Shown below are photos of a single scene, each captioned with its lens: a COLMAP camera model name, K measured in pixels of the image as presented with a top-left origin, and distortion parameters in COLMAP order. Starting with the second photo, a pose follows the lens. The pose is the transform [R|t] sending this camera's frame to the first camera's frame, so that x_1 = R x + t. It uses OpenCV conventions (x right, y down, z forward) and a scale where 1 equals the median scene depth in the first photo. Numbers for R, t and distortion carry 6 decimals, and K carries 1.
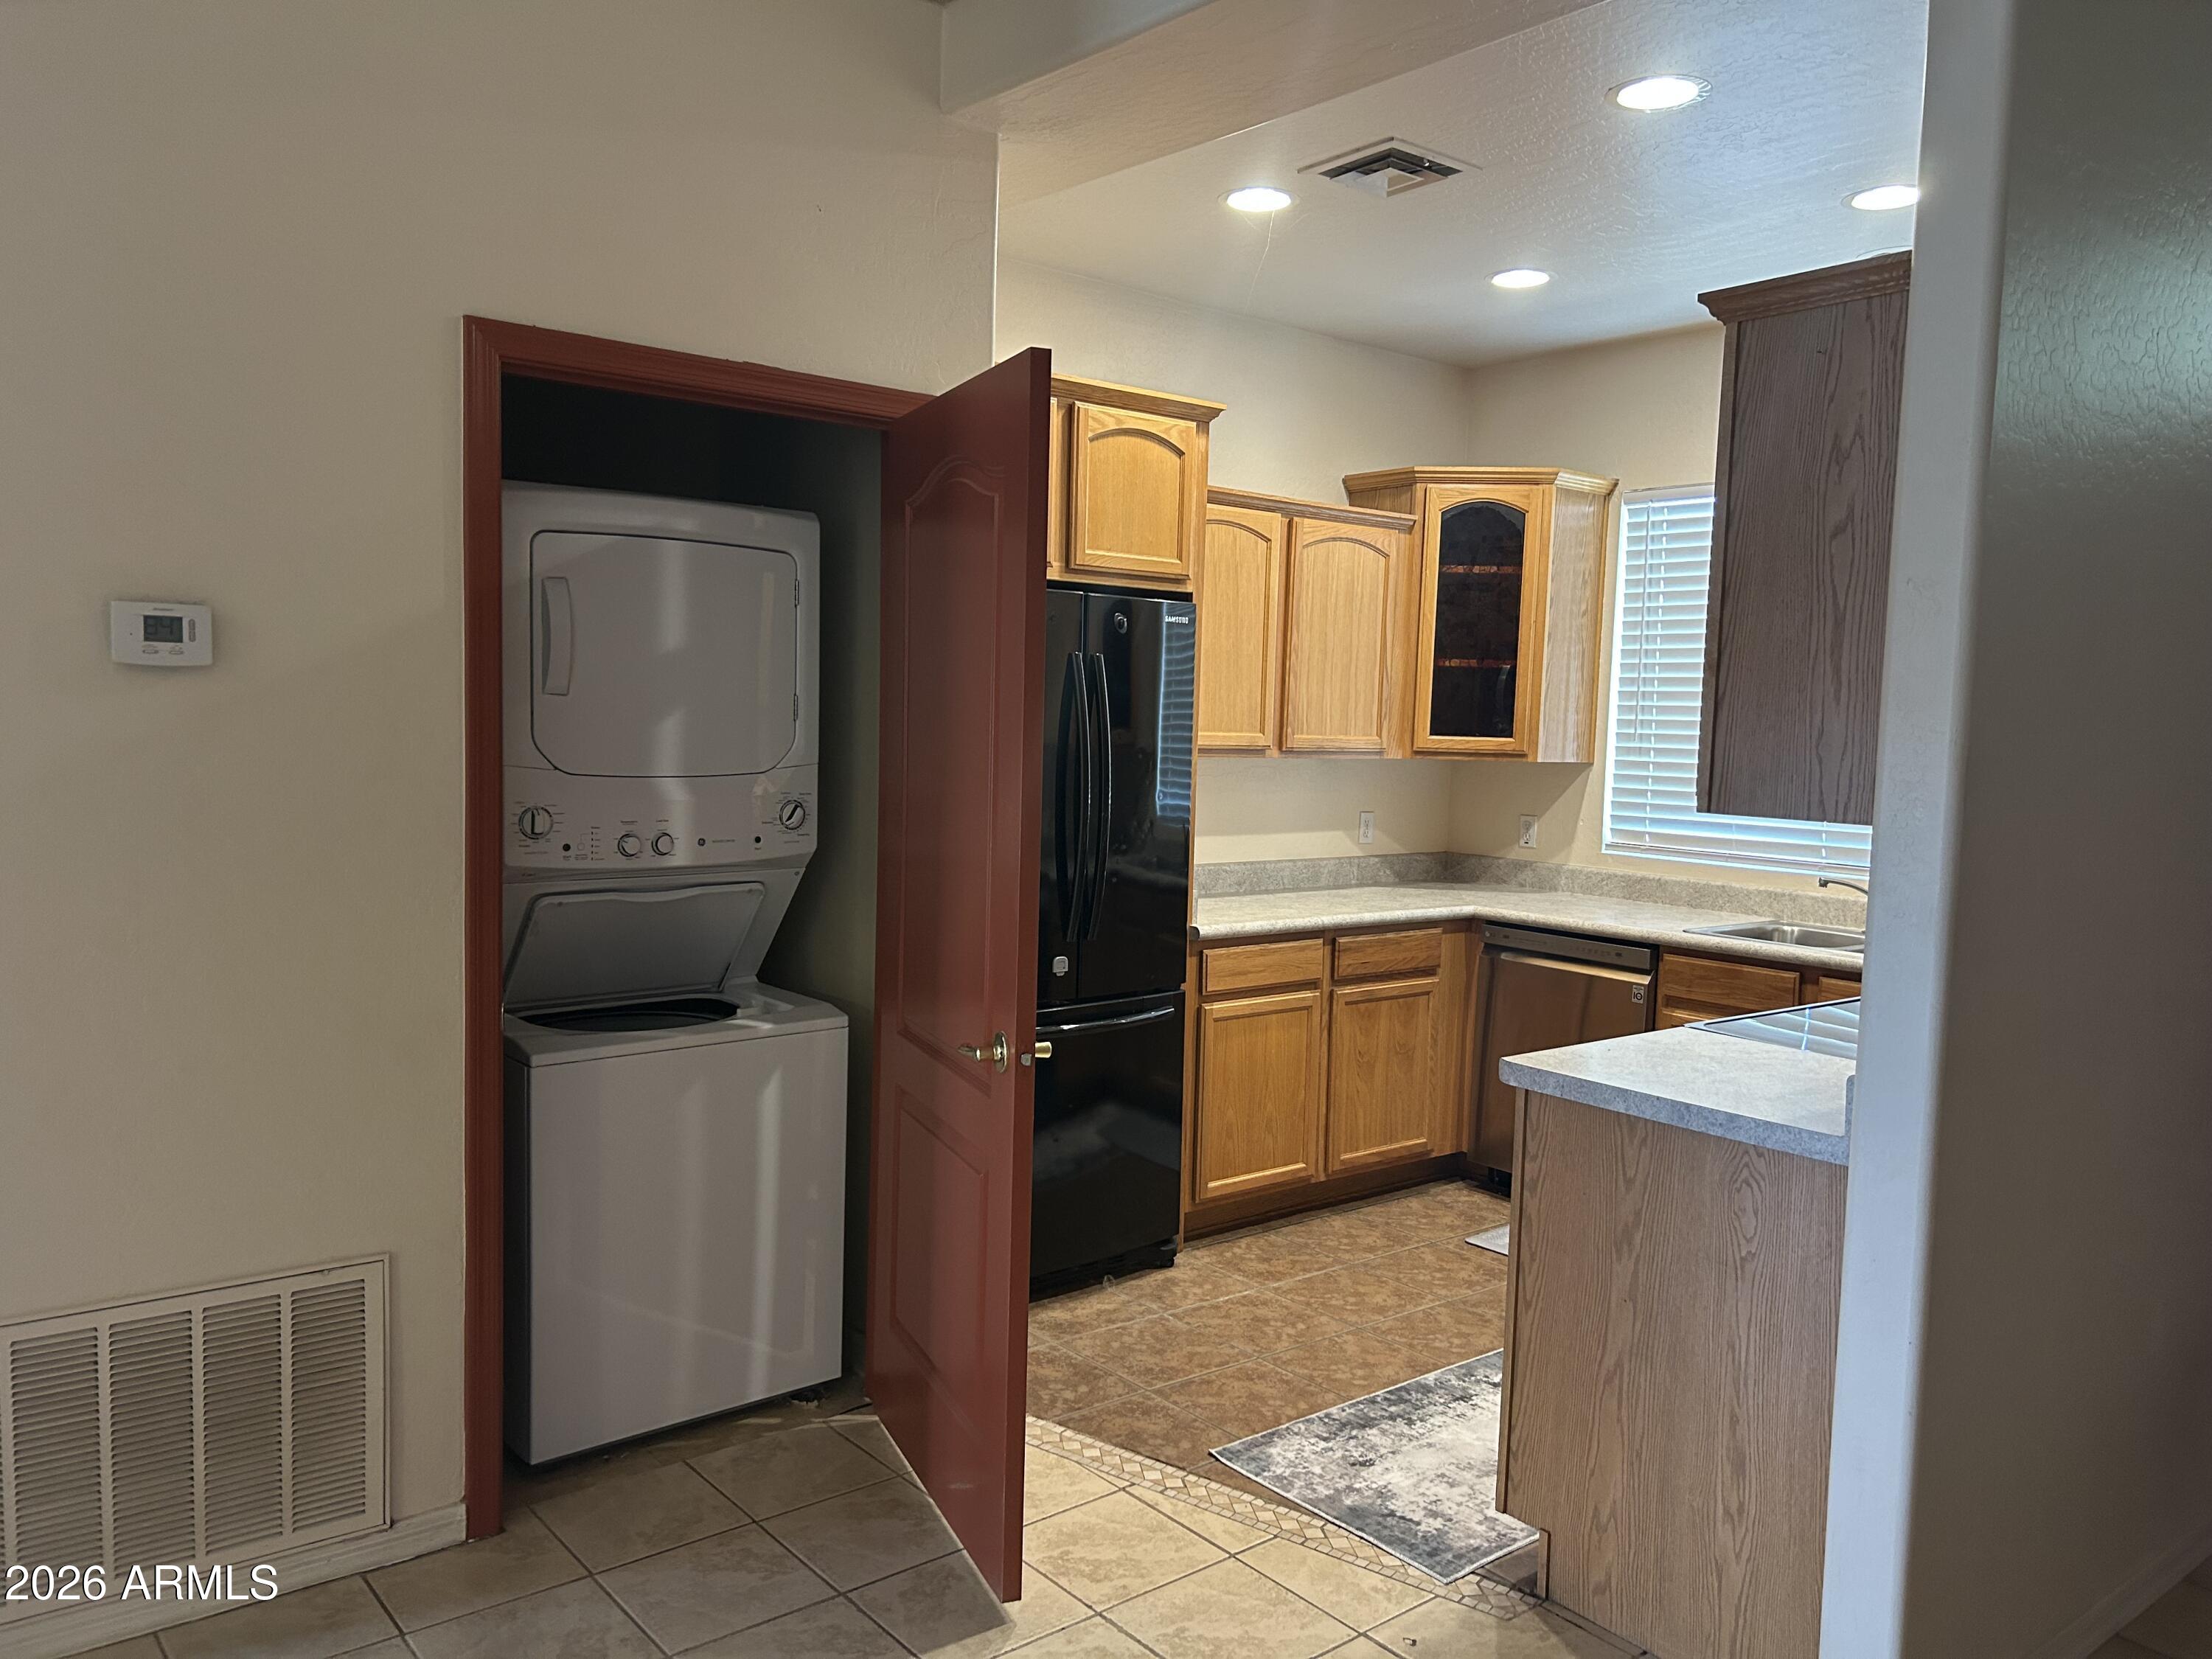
lens RADIAL K [[1661.9, 0, 1111.5], [0, 1661.9, 842.3], [0, 0, 1]] dist [0.053729, -0.057943]
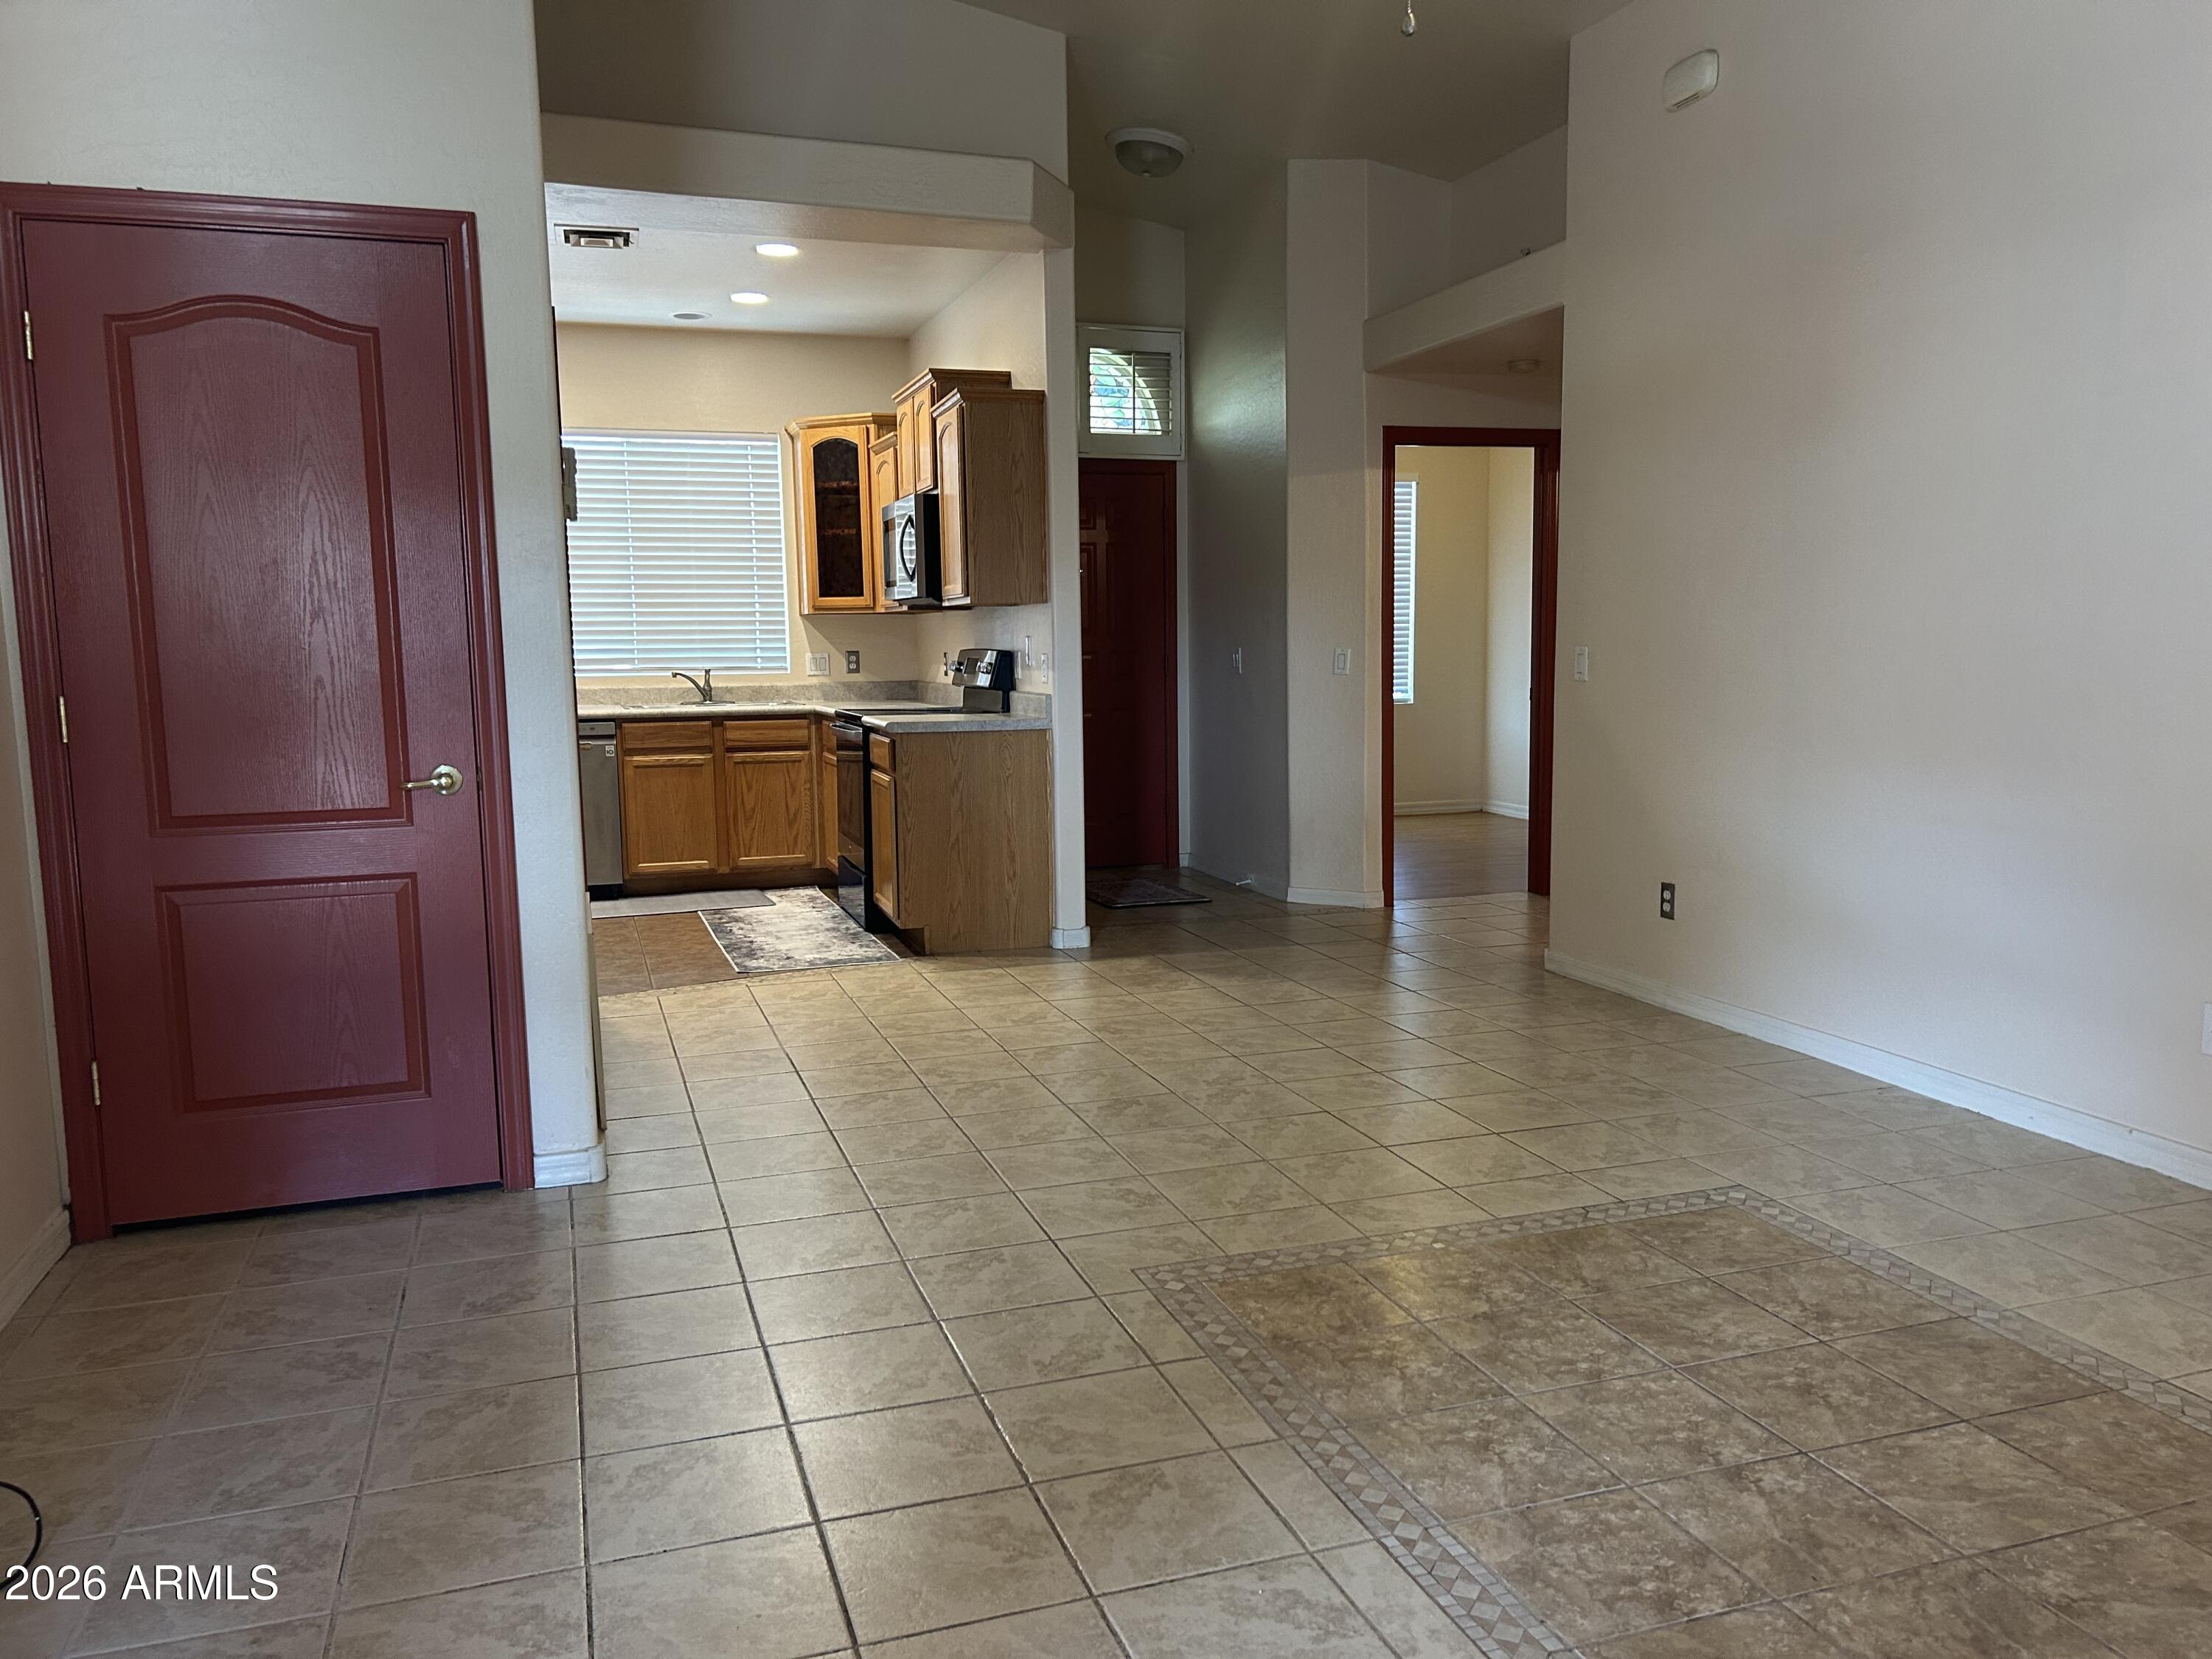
lens RADIAL K [[1653.9, 0, 1112.6], [0, 1653.9, 836.0], [0, 0, 1]] dist [0.121683, -0.120025]
pose [[0.351098, -0.145842, 0.924911, -1.199814], [0.098456, 0.988070, 0.118426, 0.033575], [-0.931148, 0.049484, 0.361268, -0.038325]]
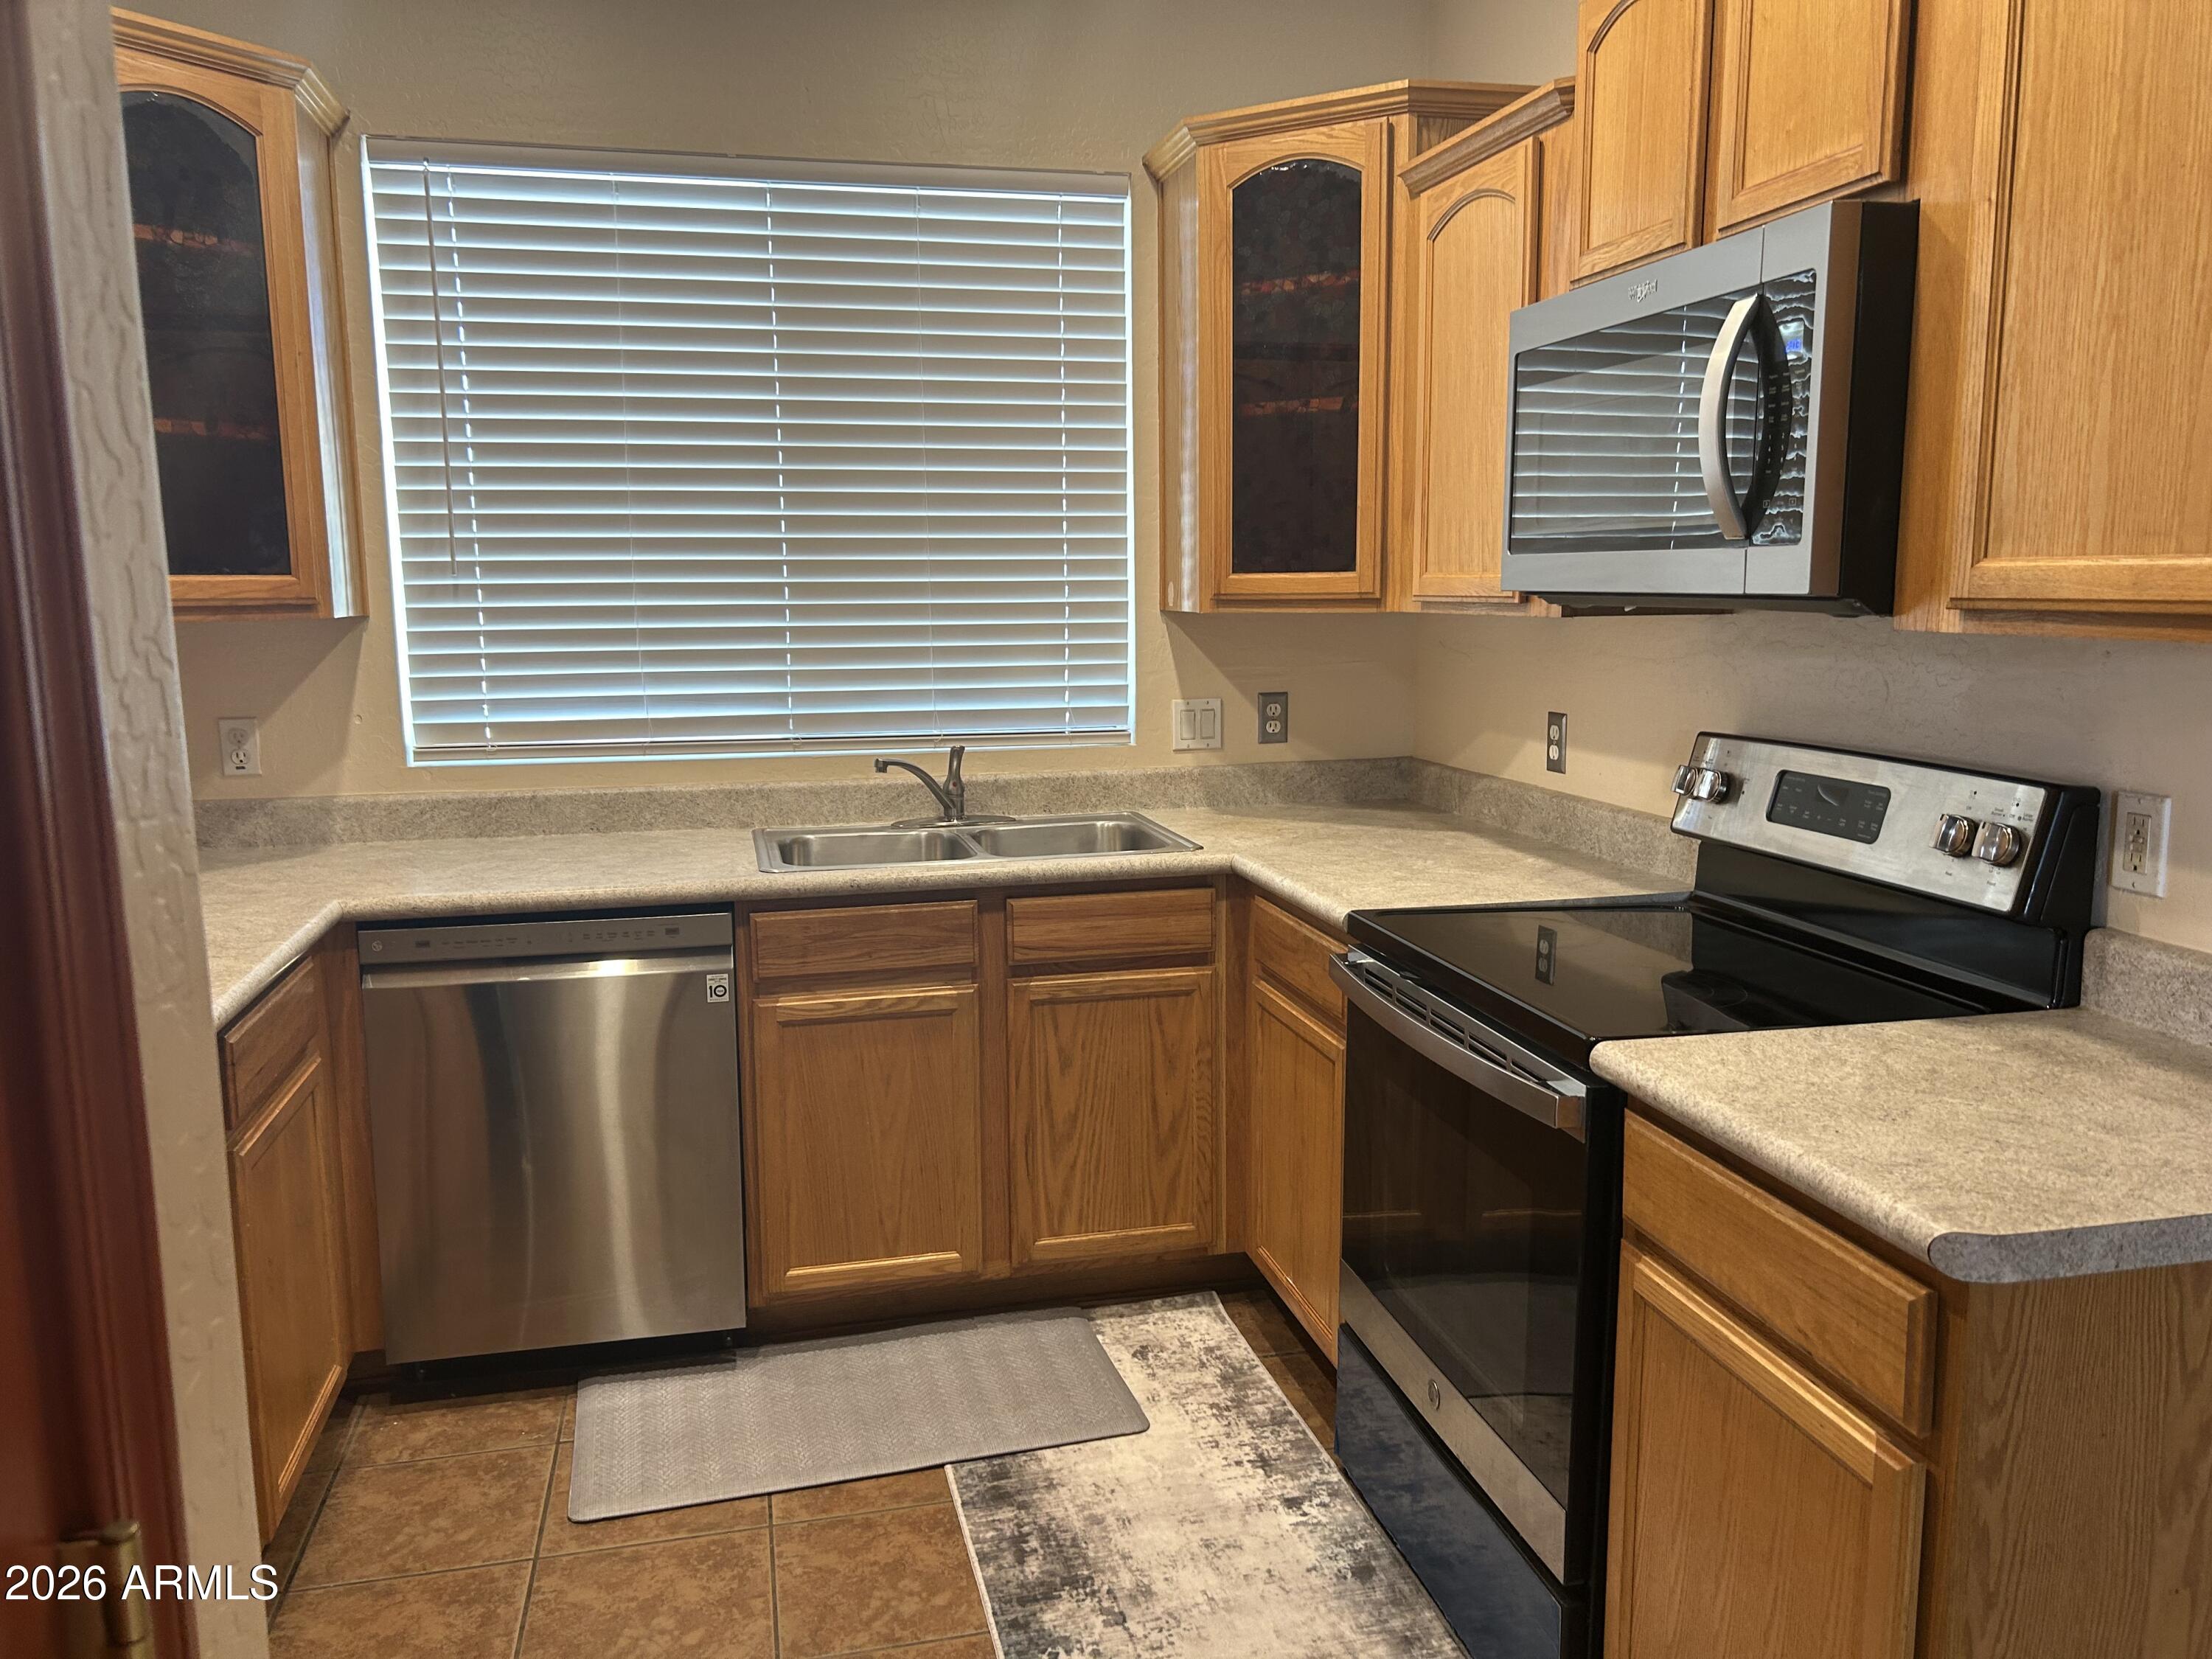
lens RADIAL K [[1660.2, 0, 1119.9], [0, 1660.2, 835.4], [0, 0, 1]] dist [0.077089, -0.084953]
pose [[0.432345, -0.169830, 0.885571, -0.176985], [0.091719, 0.985292, 0.144176, -0.044781], [-0.897031, 0.018890, 0.441563, 0.703853]]
